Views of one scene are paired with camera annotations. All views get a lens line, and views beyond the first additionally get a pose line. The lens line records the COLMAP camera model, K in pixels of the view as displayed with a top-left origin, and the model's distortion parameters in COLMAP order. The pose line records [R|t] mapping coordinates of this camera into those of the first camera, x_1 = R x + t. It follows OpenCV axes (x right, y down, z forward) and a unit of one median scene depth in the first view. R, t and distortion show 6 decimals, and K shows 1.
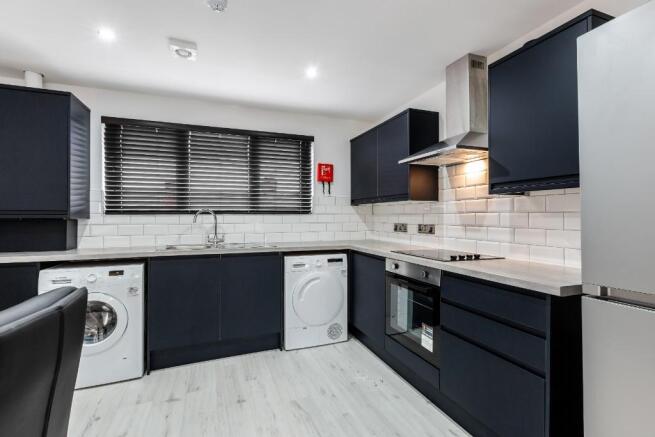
lens RADIAL K [[305.0, 0, 337.6], [0, 305.0, 215.3], [0, 0, 1]] dist [0.001905, -0.000139]
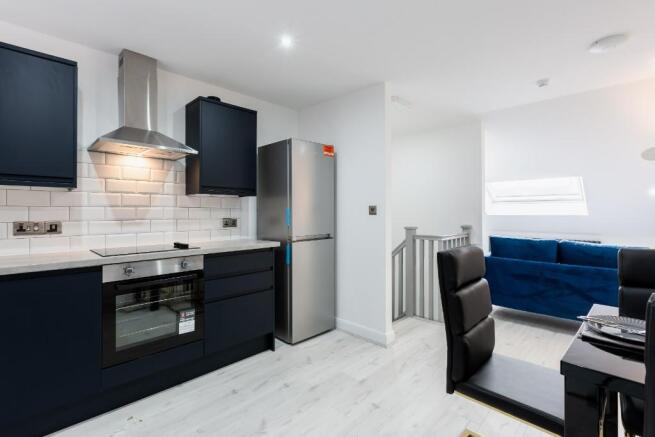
lens RADIAL K [[305.0, 0, 337.6], [0, 305.0, 215.3], [0, 0, 1]] dist [0.001905, -0.000139]
pose [[-0.405240, -0.007588, 0.914179, -0.739743], [0.002065, 0.999955, 0.009215, 0.012011], [-0.914208, 0.005623, -0.405206, 0.774804]]
